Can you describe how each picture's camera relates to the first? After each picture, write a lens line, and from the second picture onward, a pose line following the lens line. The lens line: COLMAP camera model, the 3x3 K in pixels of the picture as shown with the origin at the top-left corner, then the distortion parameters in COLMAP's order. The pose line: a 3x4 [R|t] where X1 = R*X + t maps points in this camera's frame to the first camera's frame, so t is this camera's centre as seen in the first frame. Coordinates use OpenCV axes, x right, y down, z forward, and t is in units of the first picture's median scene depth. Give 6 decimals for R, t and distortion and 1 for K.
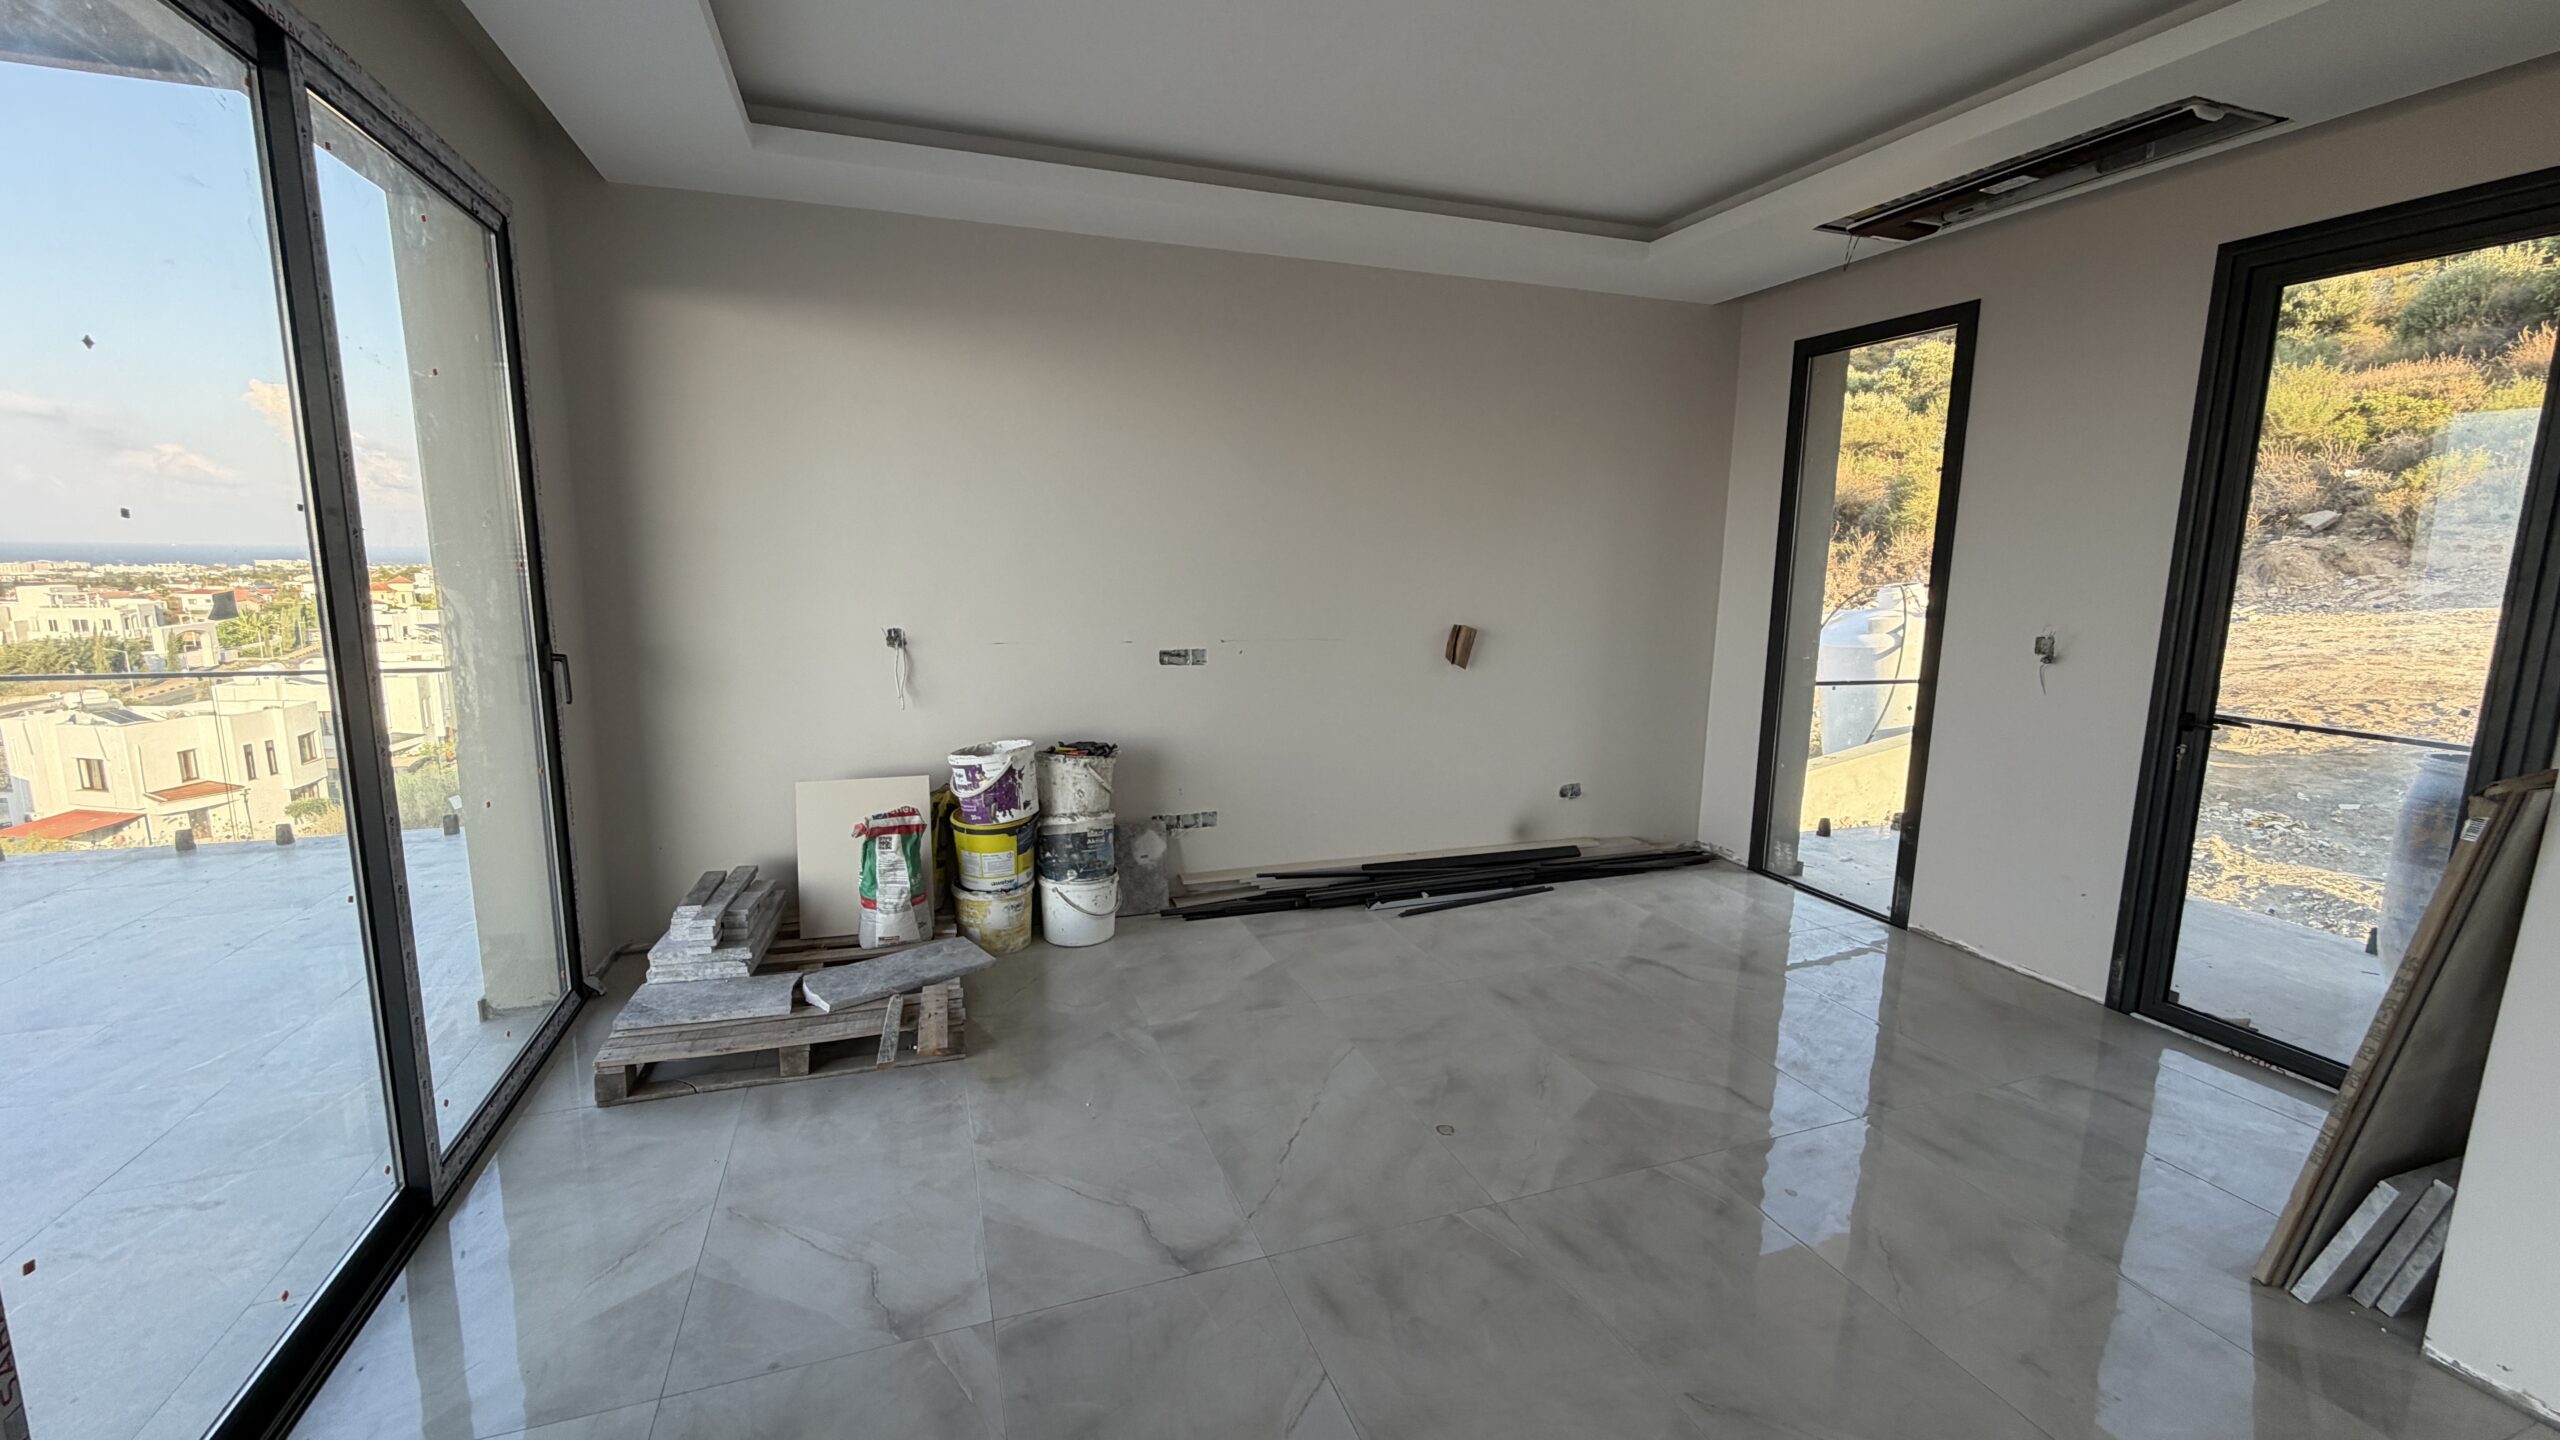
lens RADIAL K [[1019.4, 0, 1277.4], [0, 1019.4, 717.6], [0, 0, 1]] dist [0.000998, -0.000512]
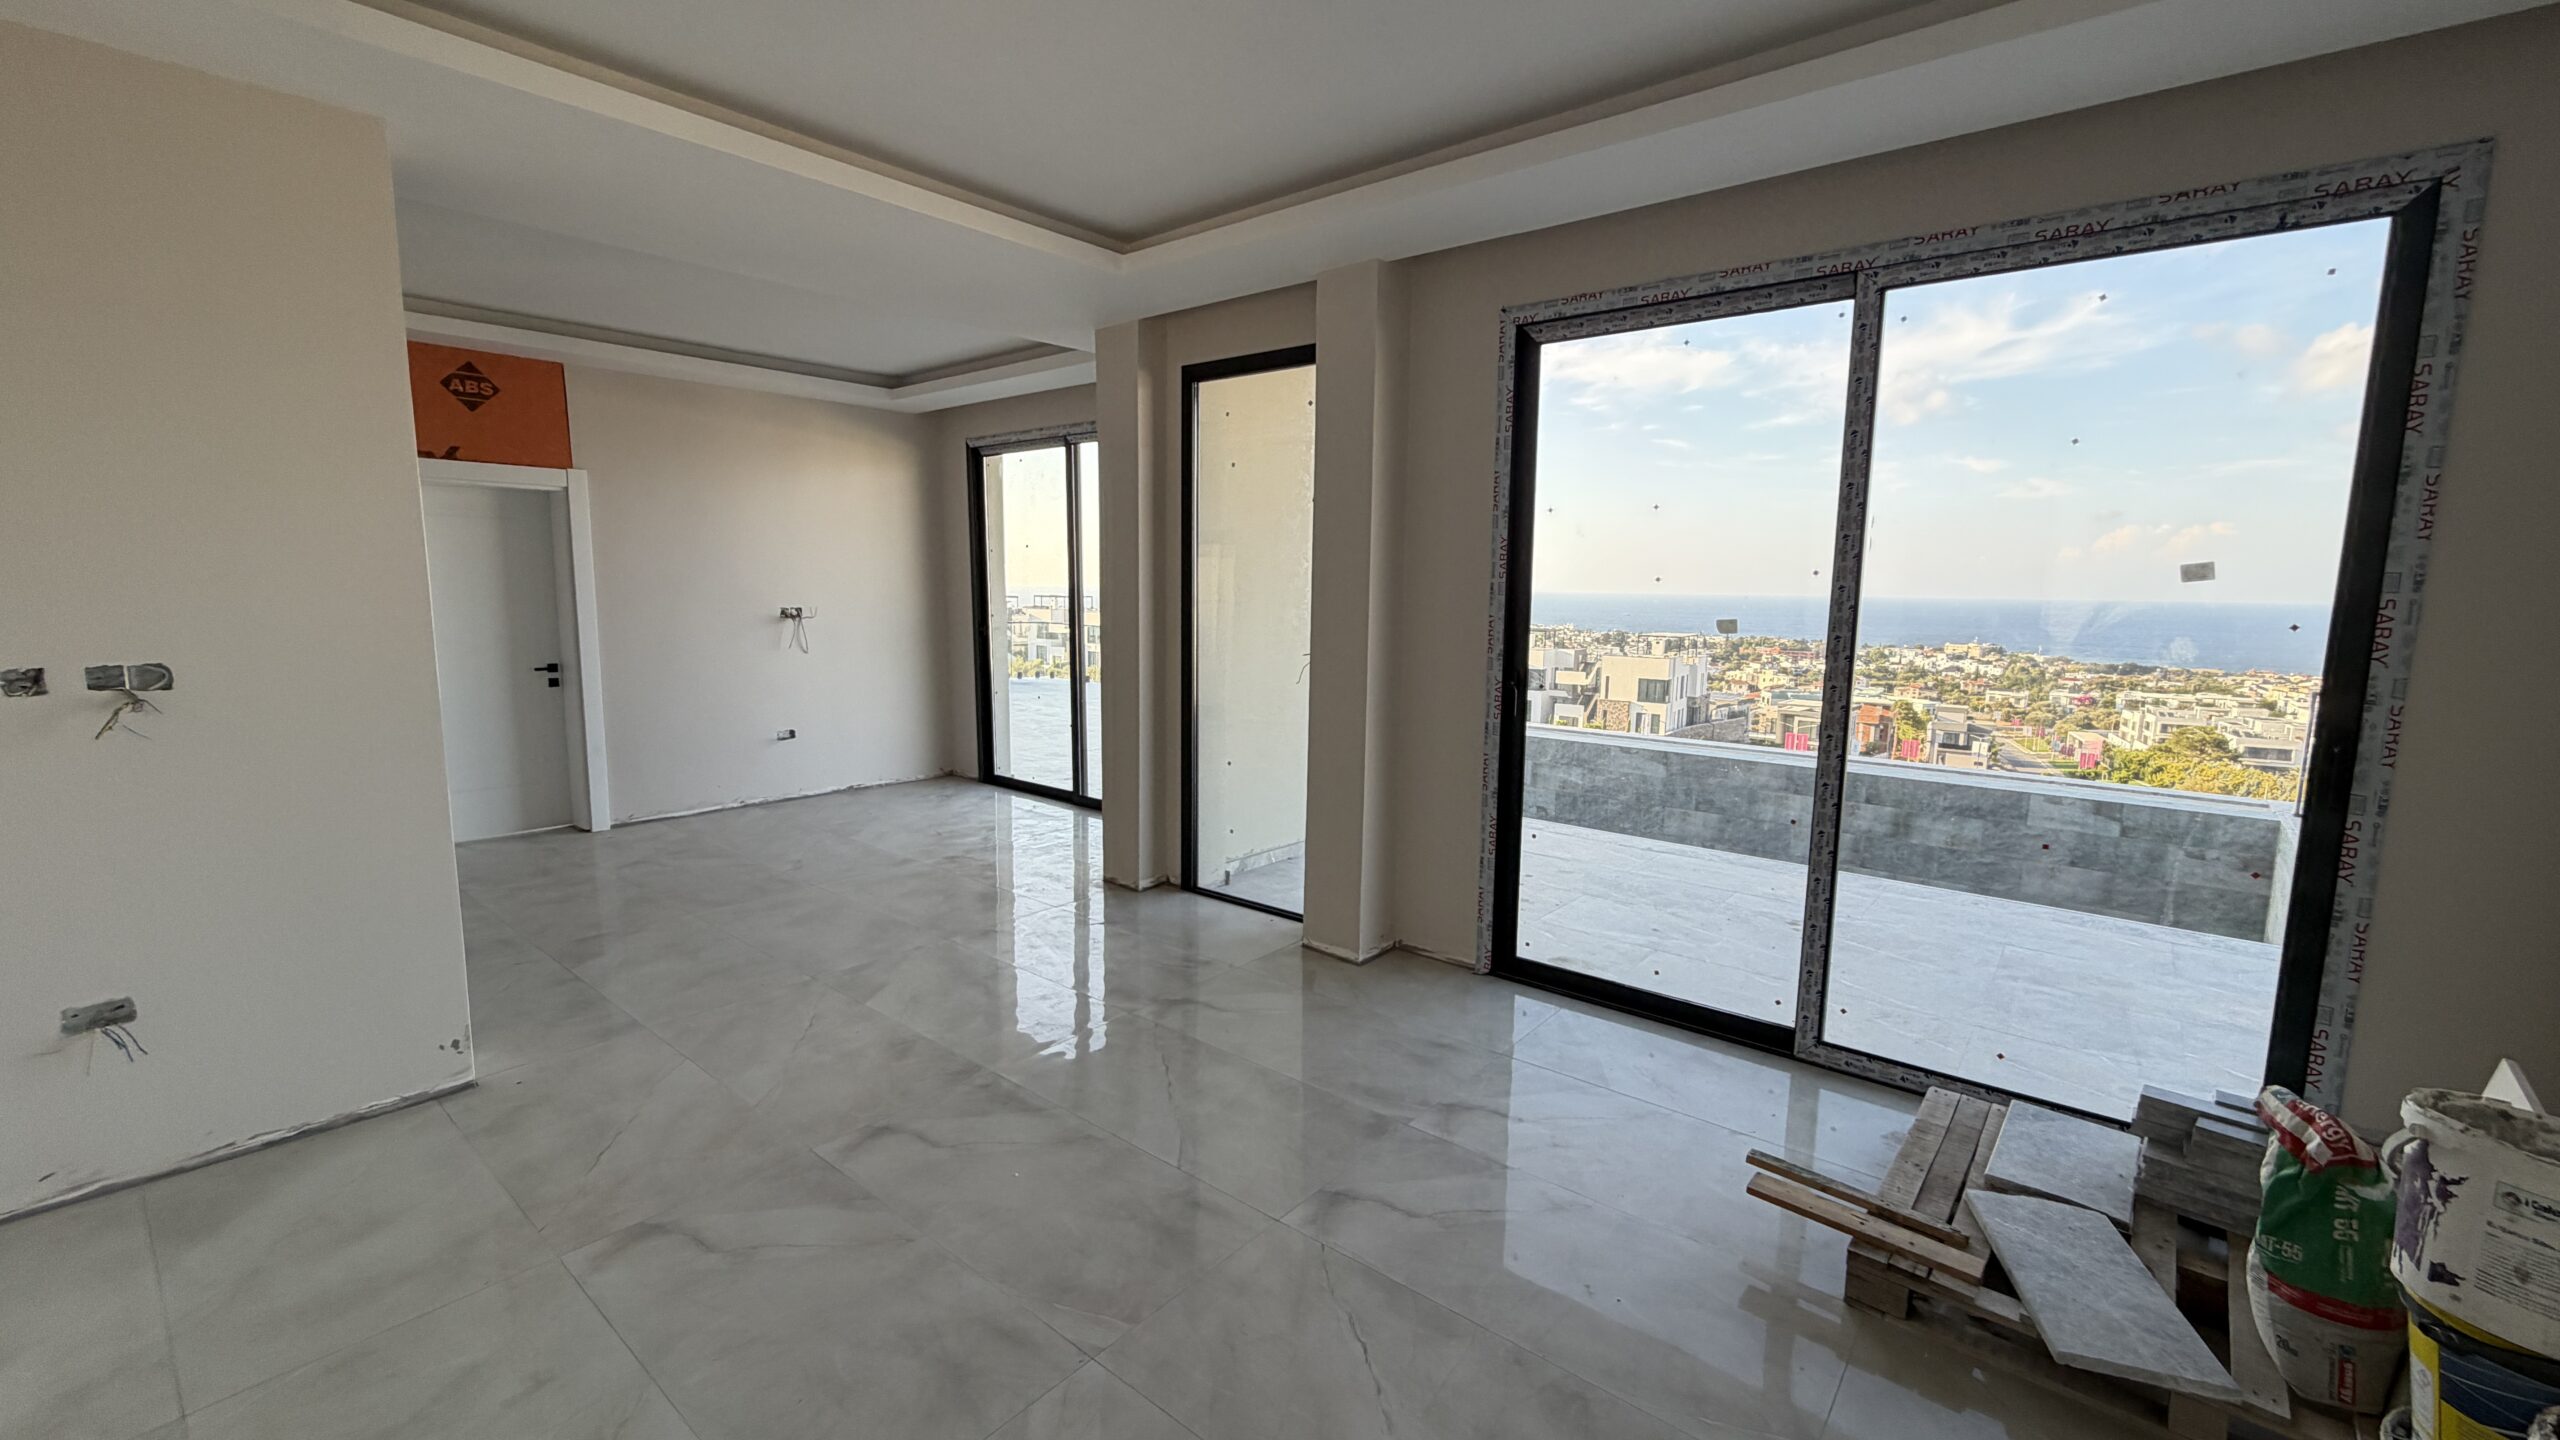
lens RADIAL K [[1019.4, 0, 1277.4], [0, 1019.4, 717.6], [0, 0, 1]] dist [0.000998, -0.000512]
pose [[-0.860701, 0.042258, -0.507355, 0.310827], [-0.106520, 0.959545, 0.260628, -0.165701], [0.497843, 0.278366, -0.821380, 1.030282]]
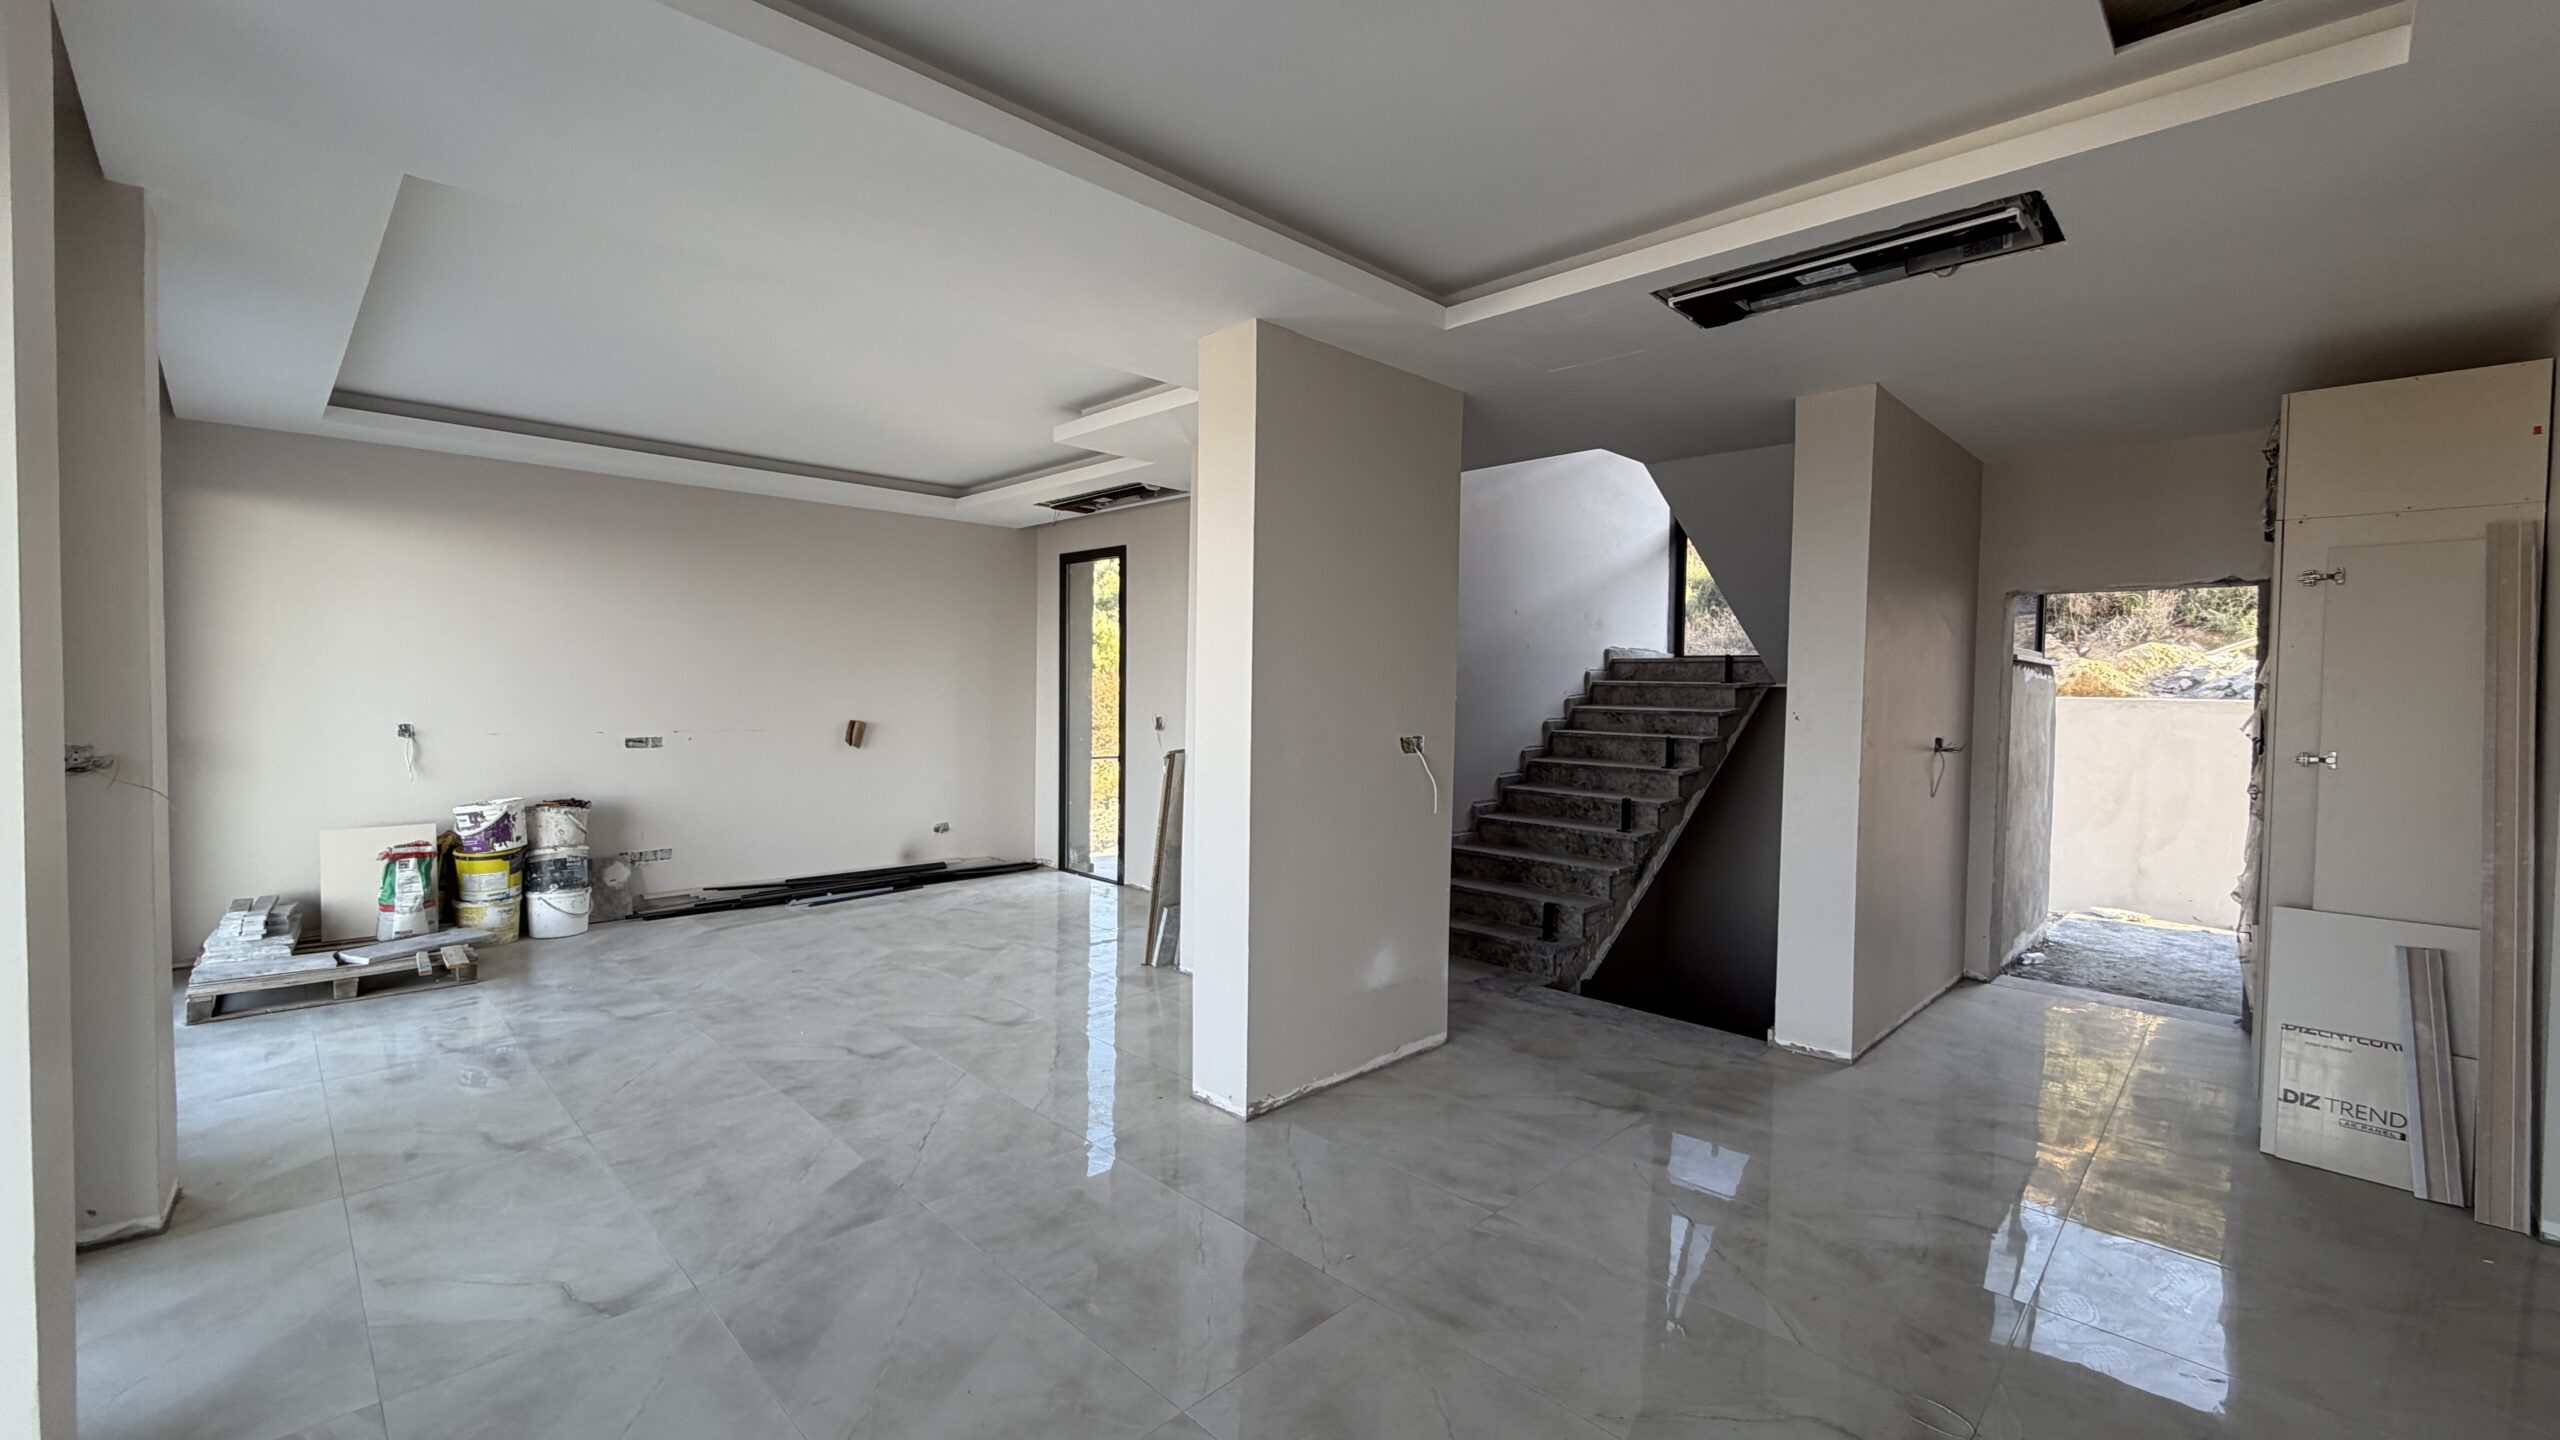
lens RADIAL K [[1019.4, 0, 1277.4], [0, 1019.4, 717.6], [0, 0, 1]] dist [0.000998, -0.000512]
pose [[0.904225, -0.013372, 0.426846, 0.121847], [0.066287, 0.991791, -0.109351, 0.145169], [-0.421880, 0.127172, 0.897689, -0.819648]]
